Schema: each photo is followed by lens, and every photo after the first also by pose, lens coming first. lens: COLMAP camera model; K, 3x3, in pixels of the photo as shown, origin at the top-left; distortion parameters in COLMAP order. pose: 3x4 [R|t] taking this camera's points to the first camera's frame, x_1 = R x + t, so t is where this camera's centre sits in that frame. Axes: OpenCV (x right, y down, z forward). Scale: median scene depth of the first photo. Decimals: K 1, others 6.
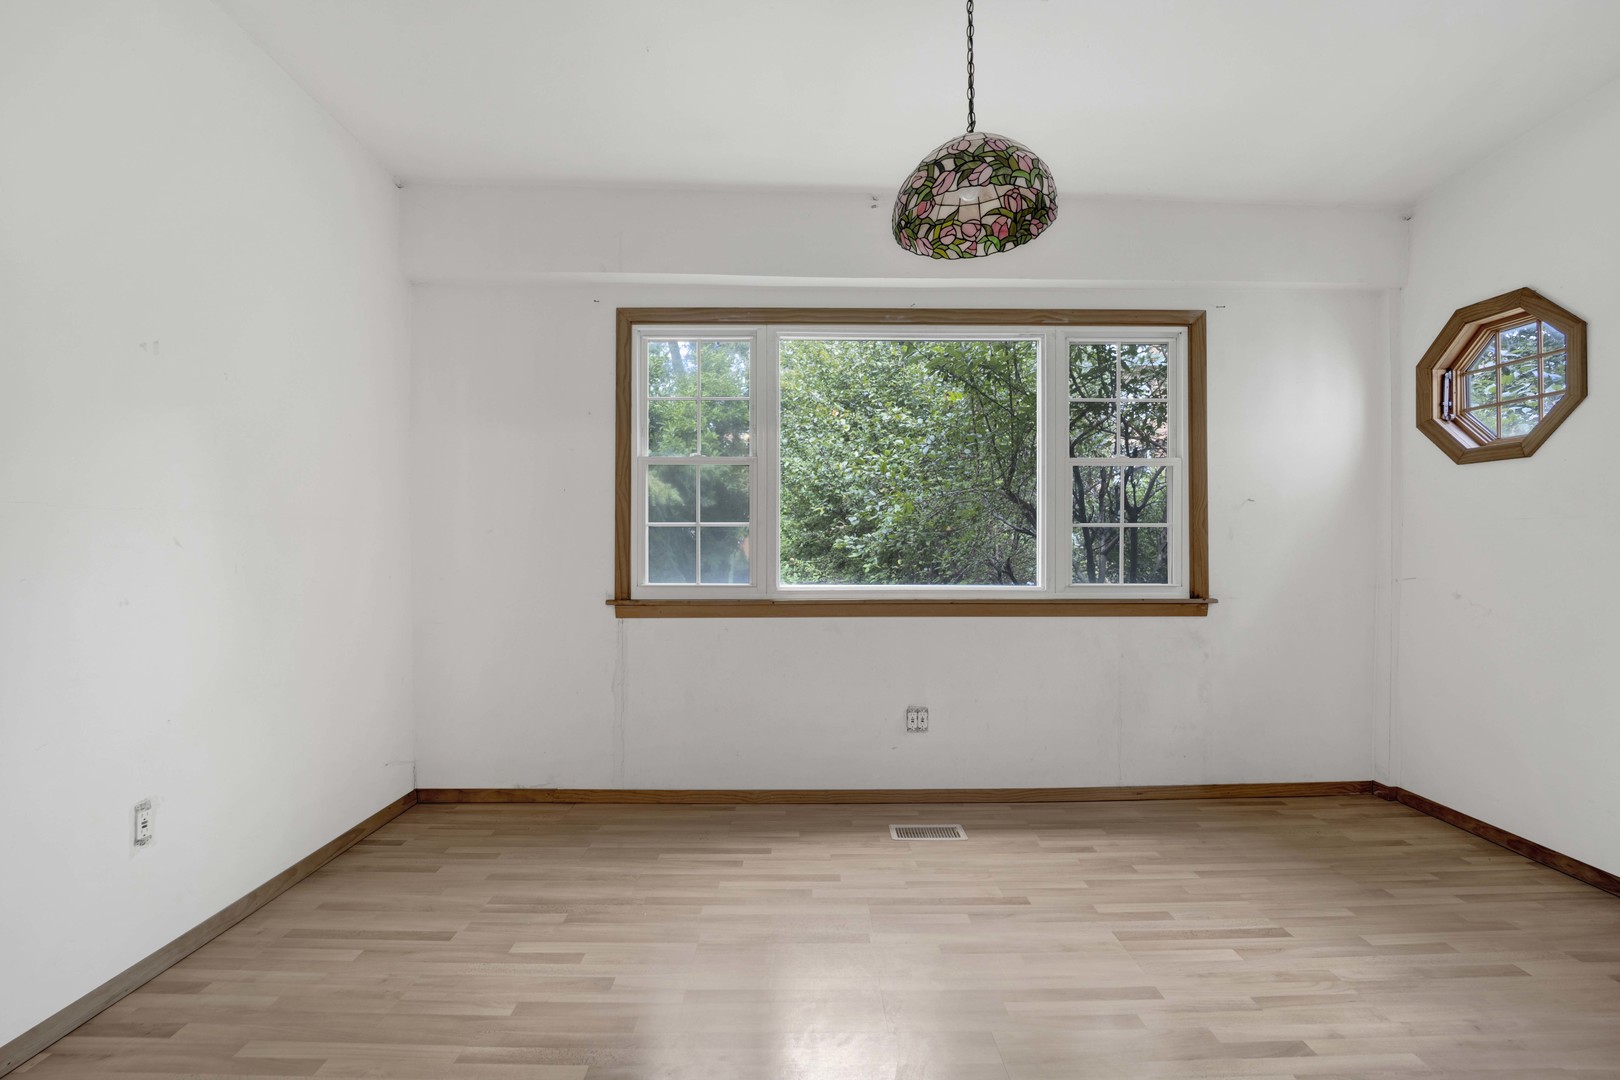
lens RADIAL K [[577.5, 0, 809.1], [0, 577.5, 542.6], [0, 0, 1]] dist [-0.015943, -0.000070]
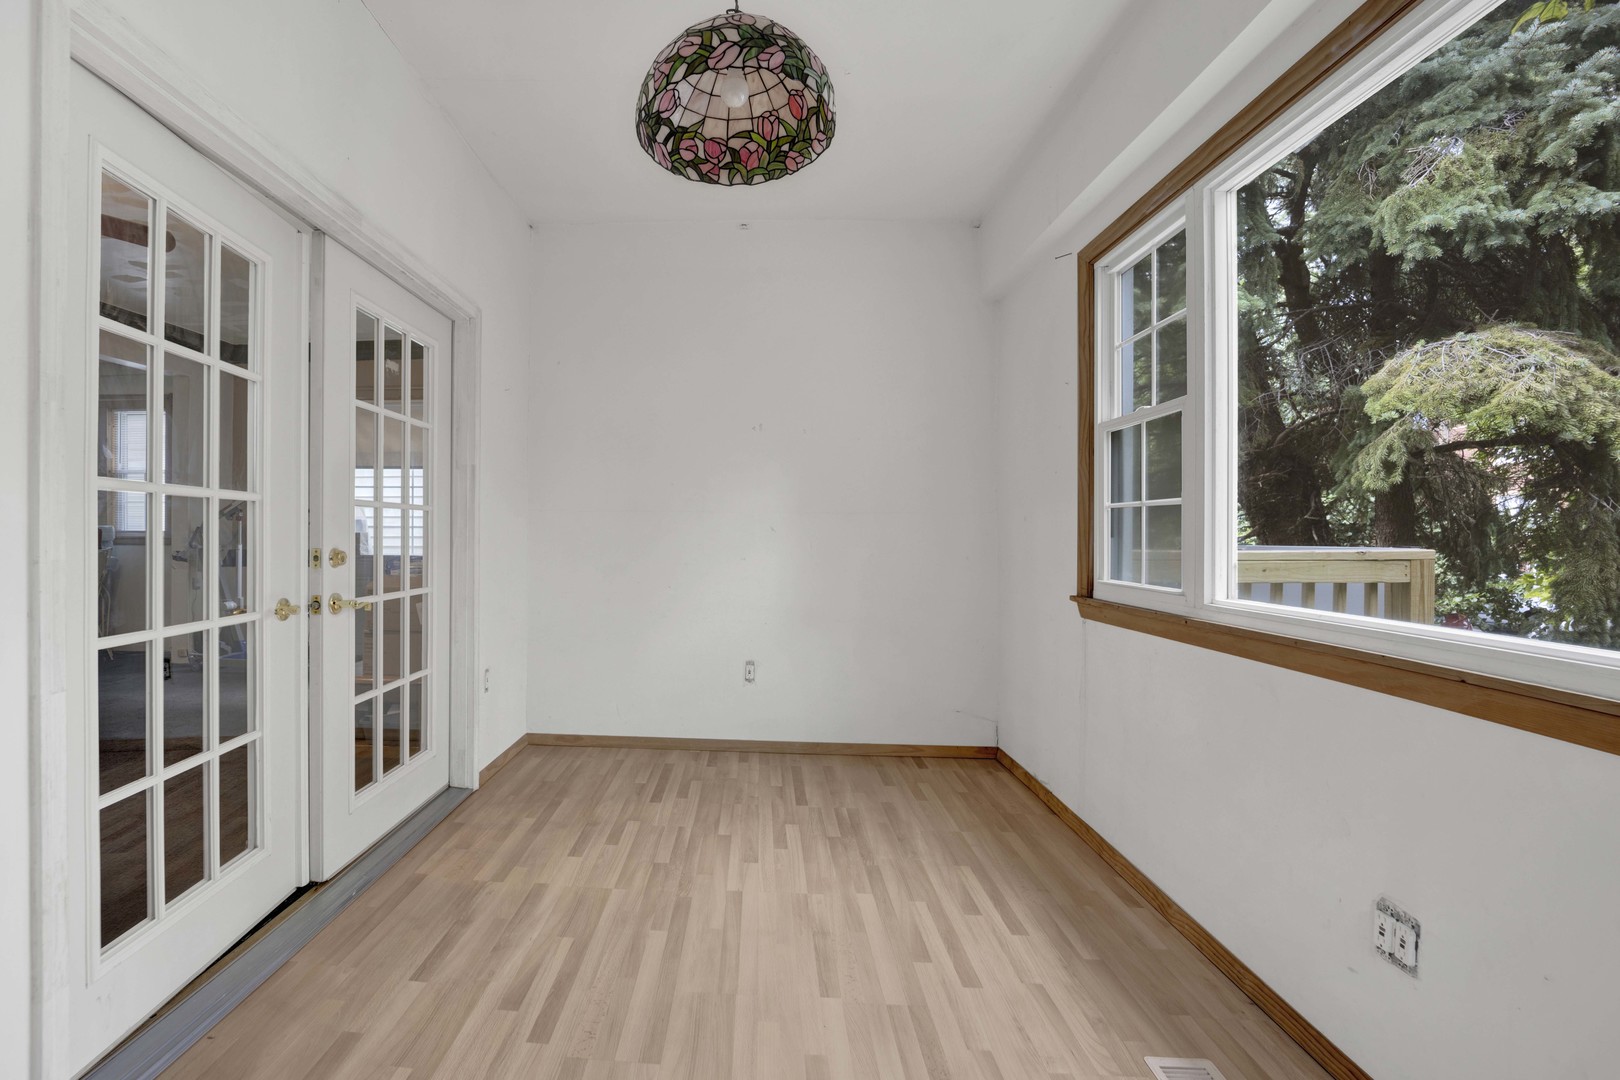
lens RADIAL K [[687.3, 0, 815.3], [0, 687.3, 537.9], [0, 0, 1]] dist [-0.020280, -0.000114]
pose [[0.095528, 0.008480, -0.995391, 0.888846], [-0.001511, 0.999964, 0.008374, 0.007570], [0.995426, 0.000704, 0.095538, 0.719490]]
